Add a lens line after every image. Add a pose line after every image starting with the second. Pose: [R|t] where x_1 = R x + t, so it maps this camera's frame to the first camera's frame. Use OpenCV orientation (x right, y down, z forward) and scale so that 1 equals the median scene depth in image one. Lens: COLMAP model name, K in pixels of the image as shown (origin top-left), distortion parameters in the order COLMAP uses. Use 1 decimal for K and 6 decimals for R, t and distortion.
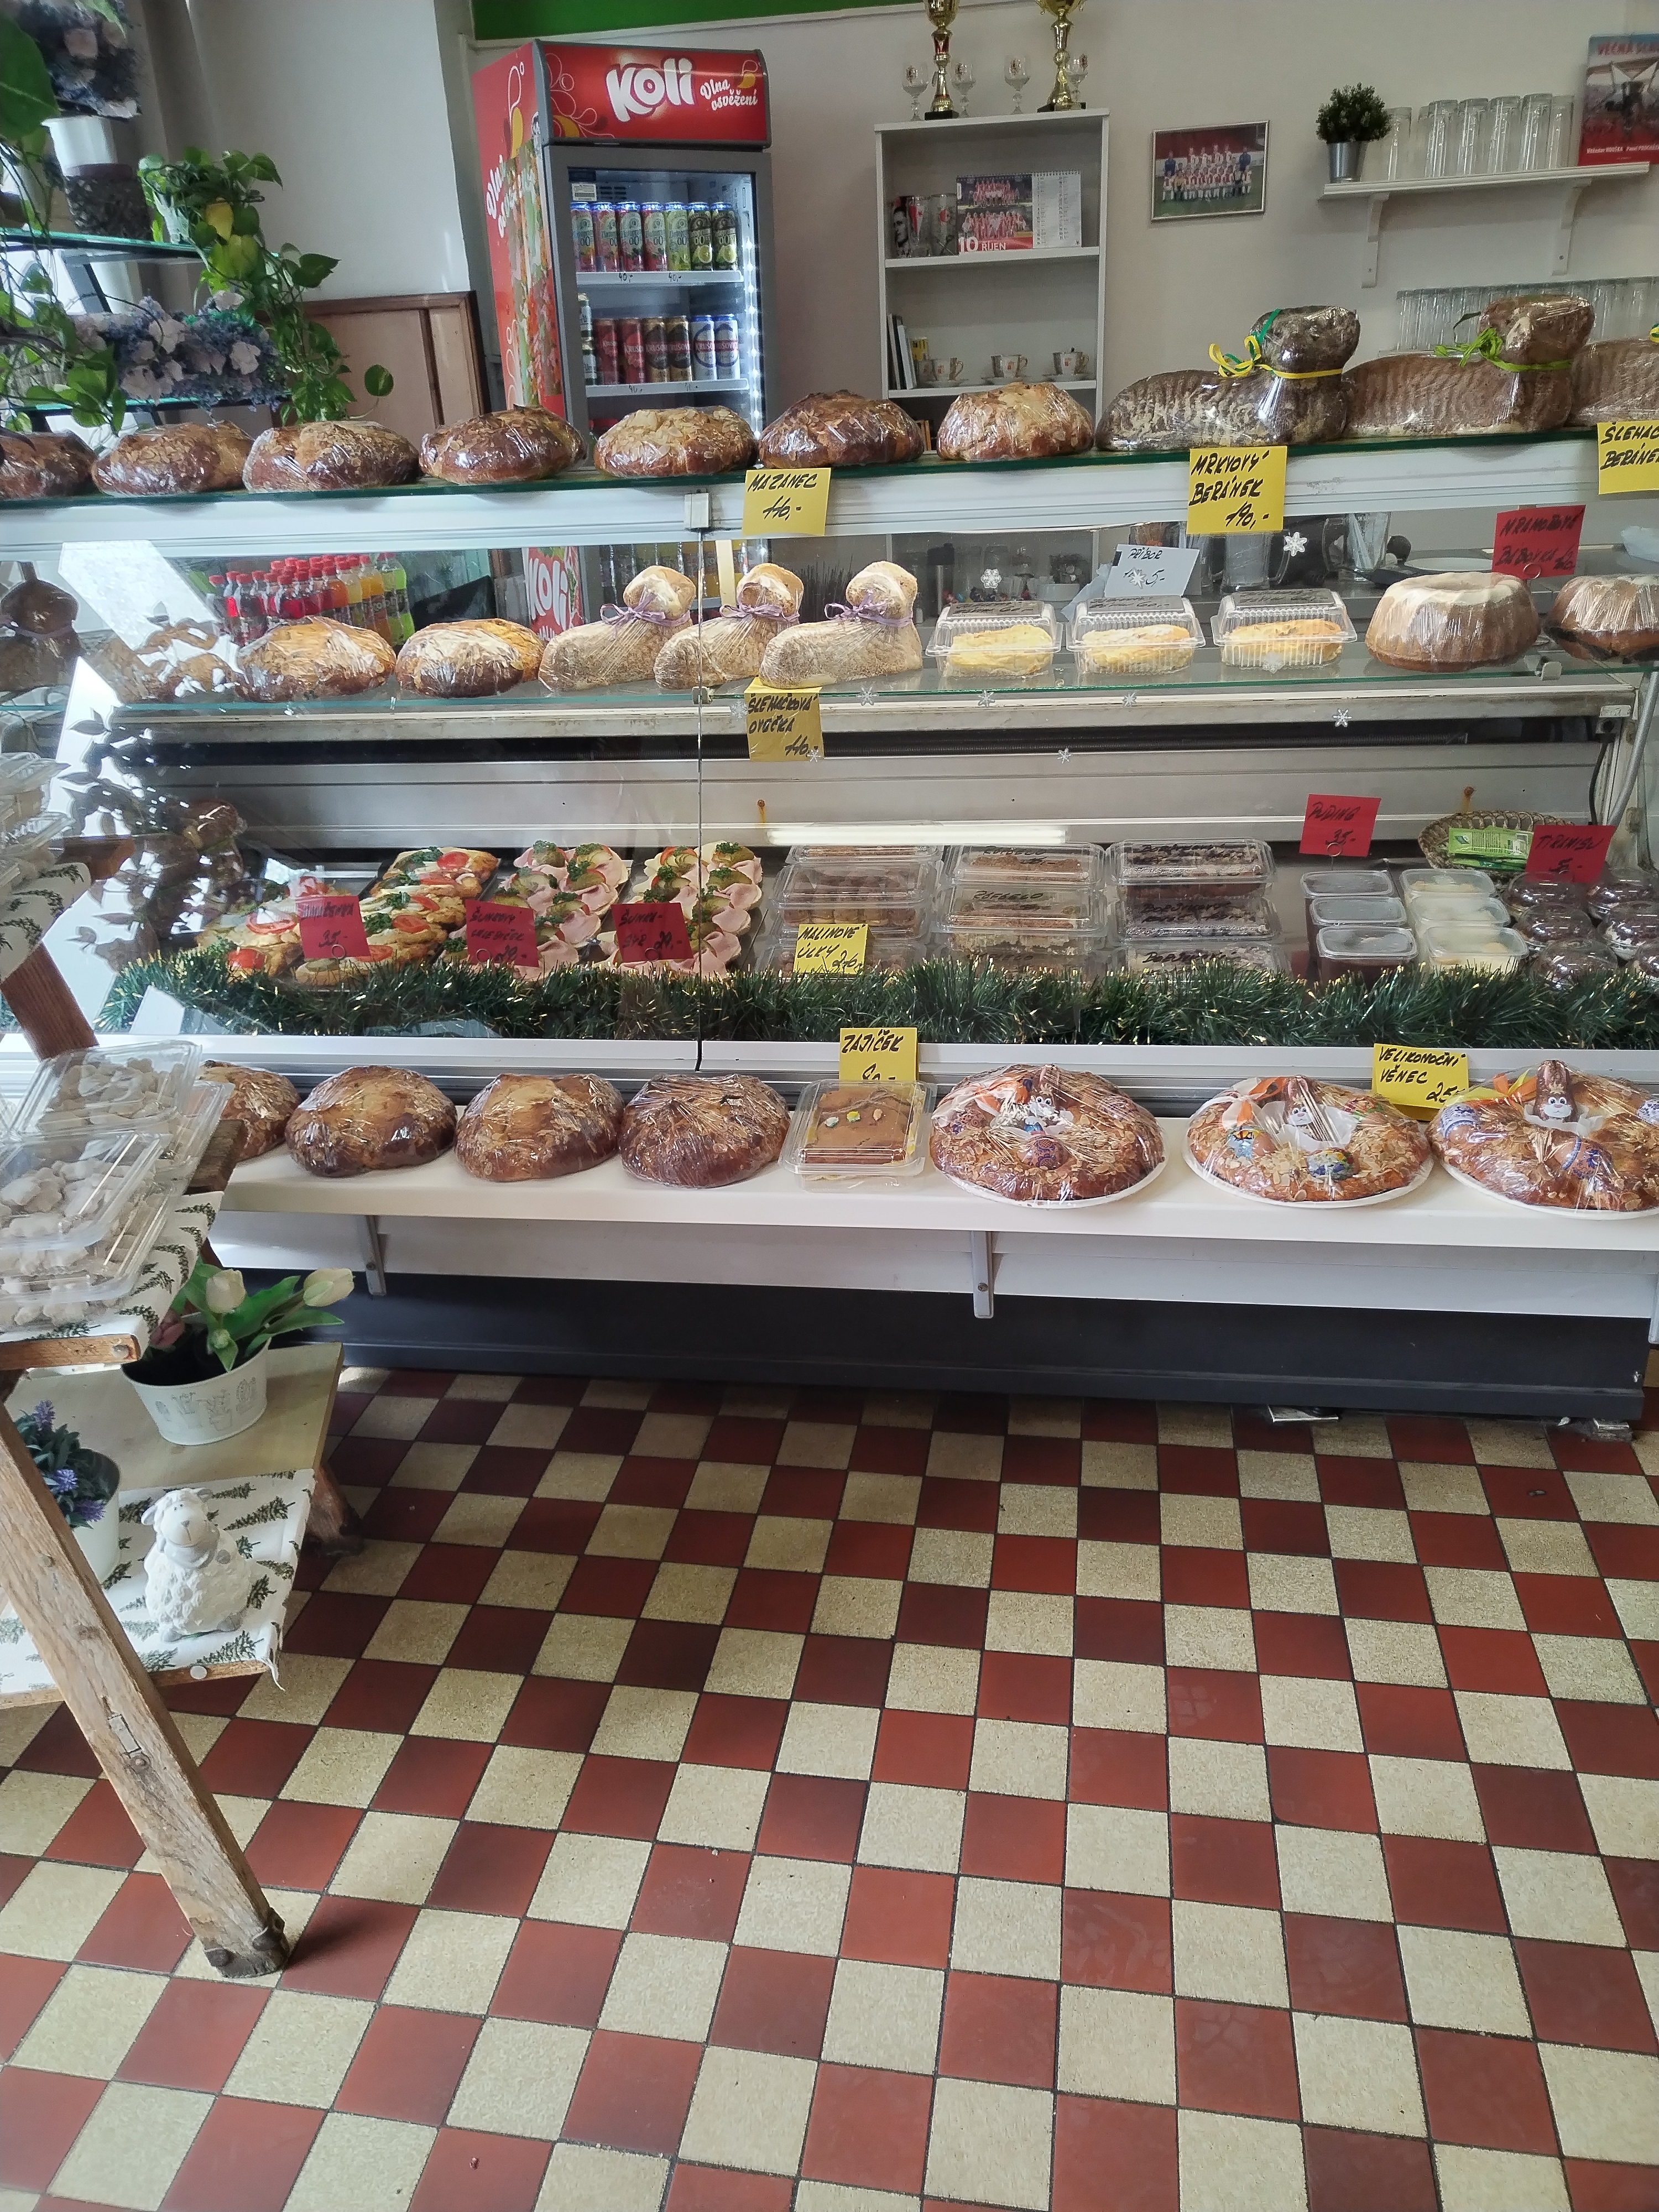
lens RADIAL K [[1606.4, 0, 829.5], [0, 1606.4, 1106.0], [0, 0, 1]] dist [0.024854, -0.030045]
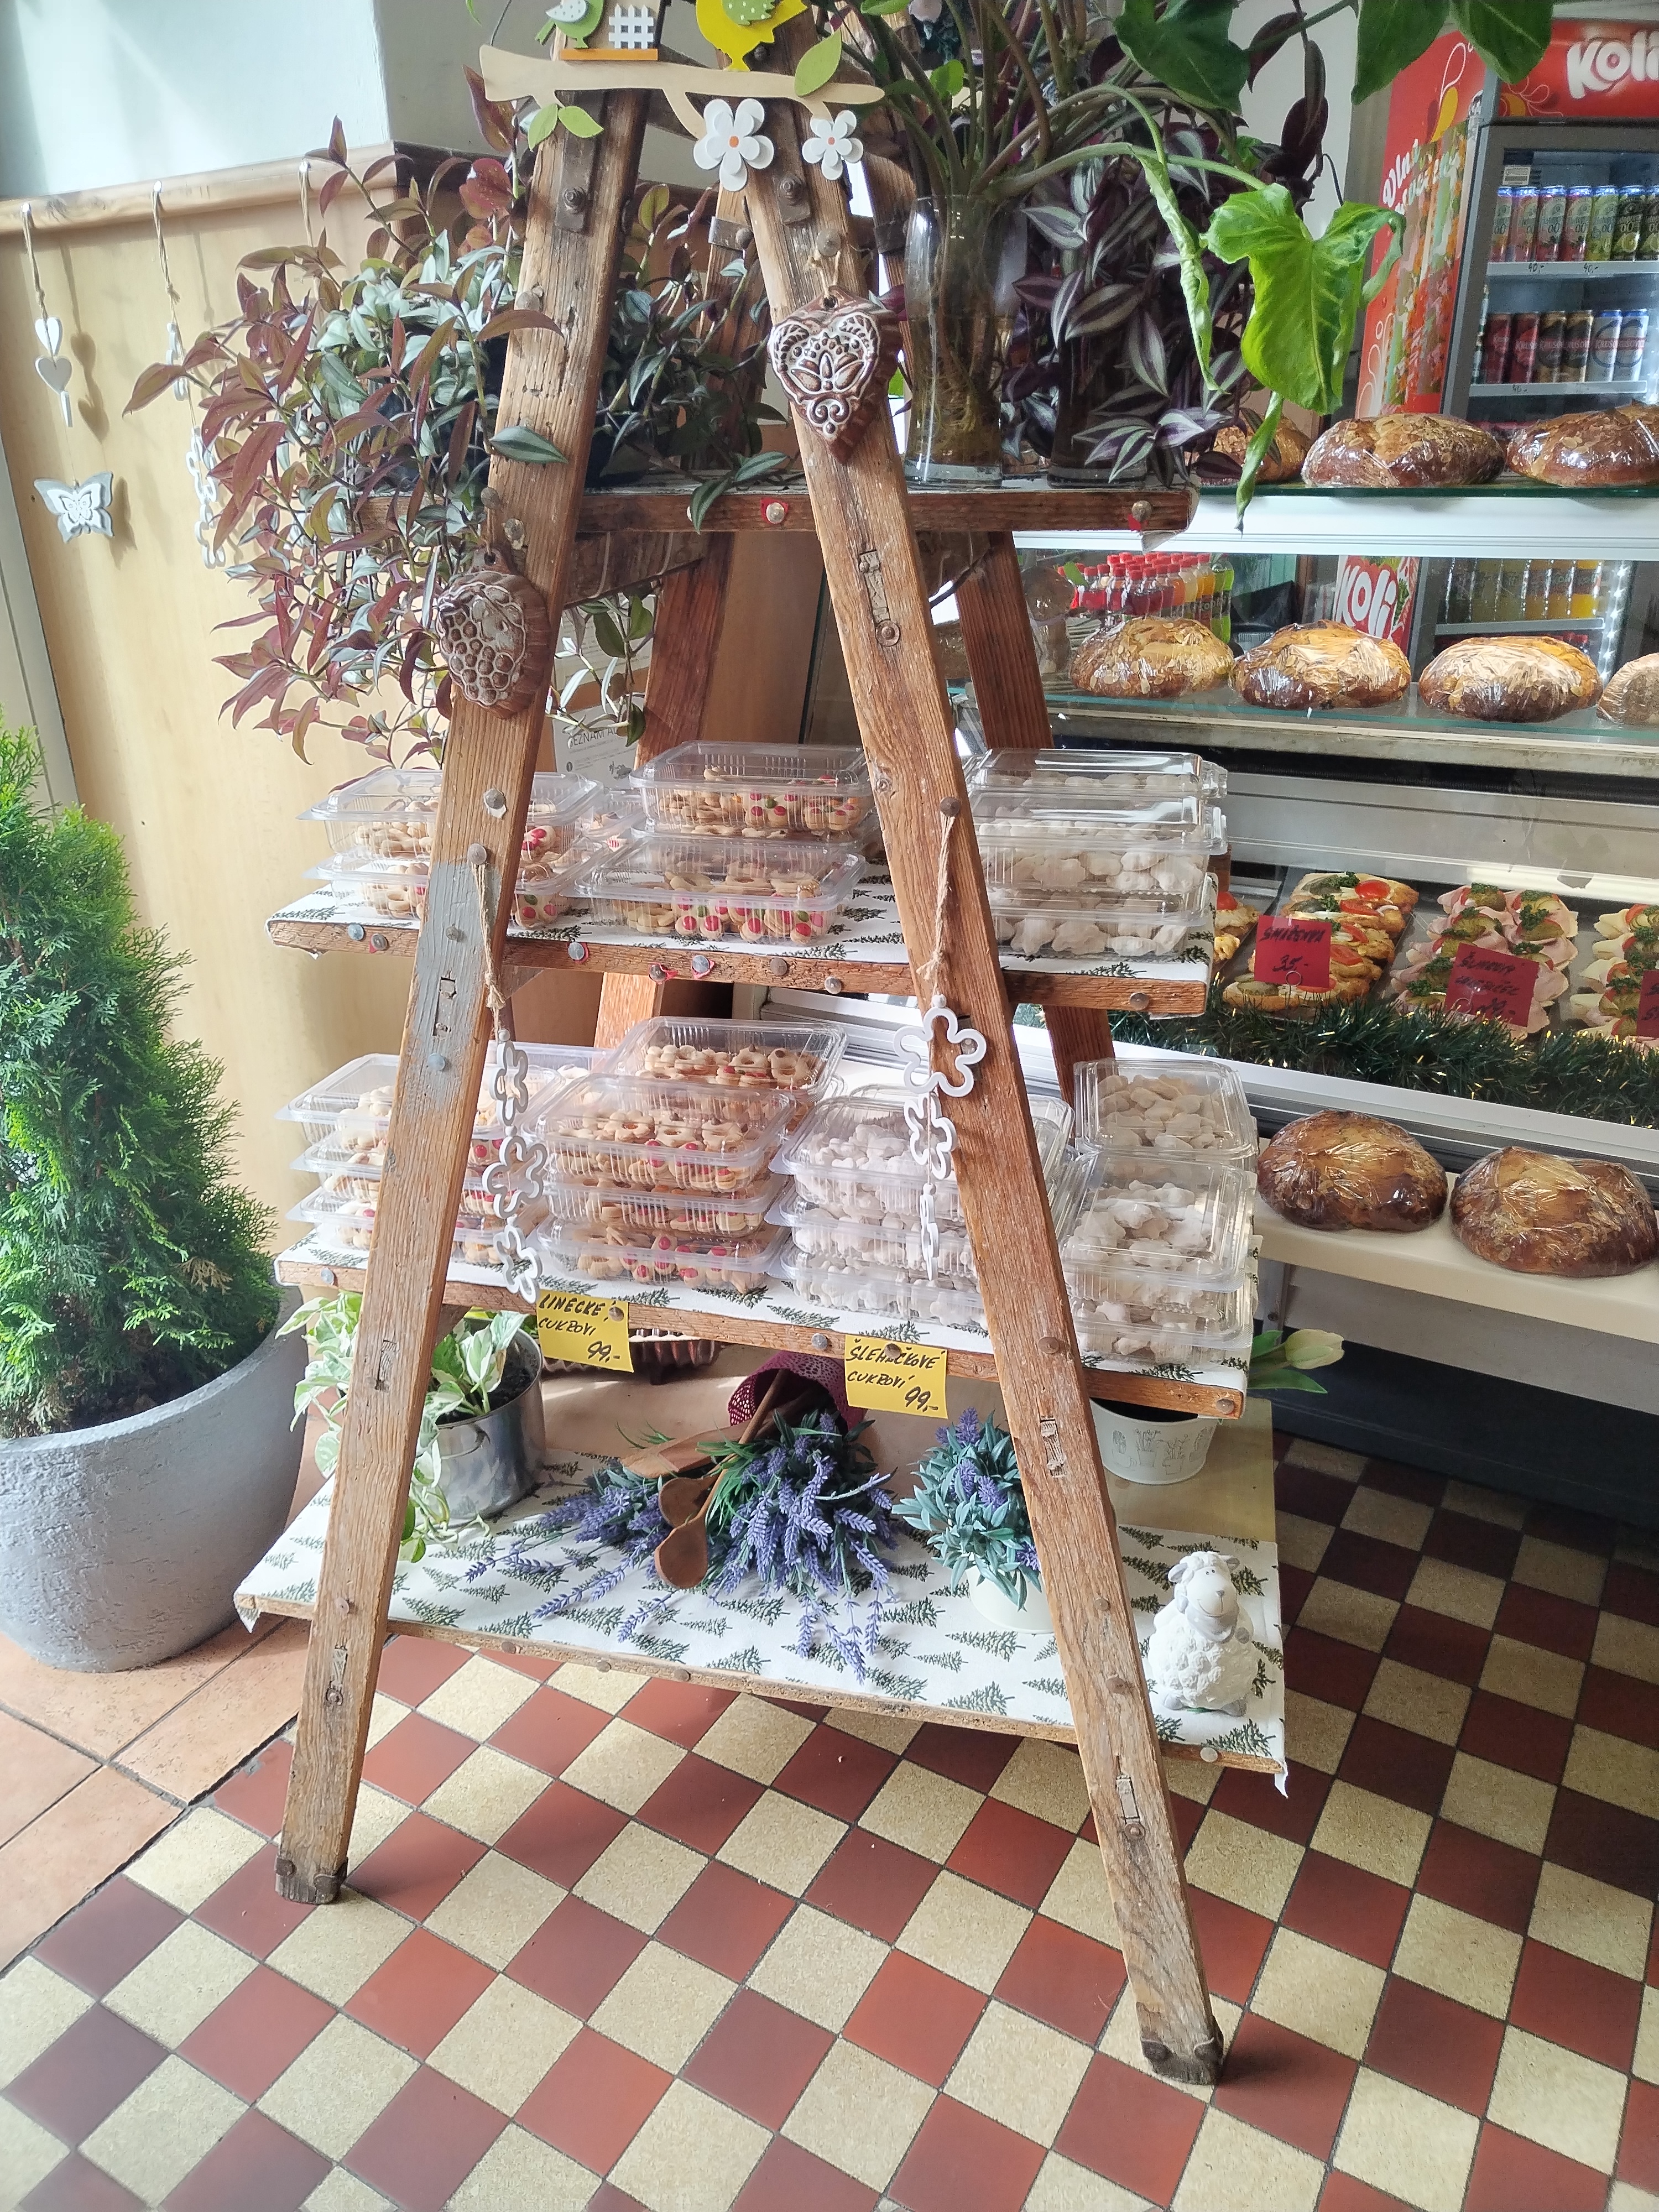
lens RADIAL K [[1606.4, 0, 829.5], [0, 1606.4, 1106.0], [0, 0, 1]] dist [0.024854, -0.030045]
pose [[0.931180, 0.165715, -0.324719, -0.204559], [-0.166064, 0.985749, 0.026850, -0.002591], [0.324541, 0.028922, 0.945429, 0.025085]]
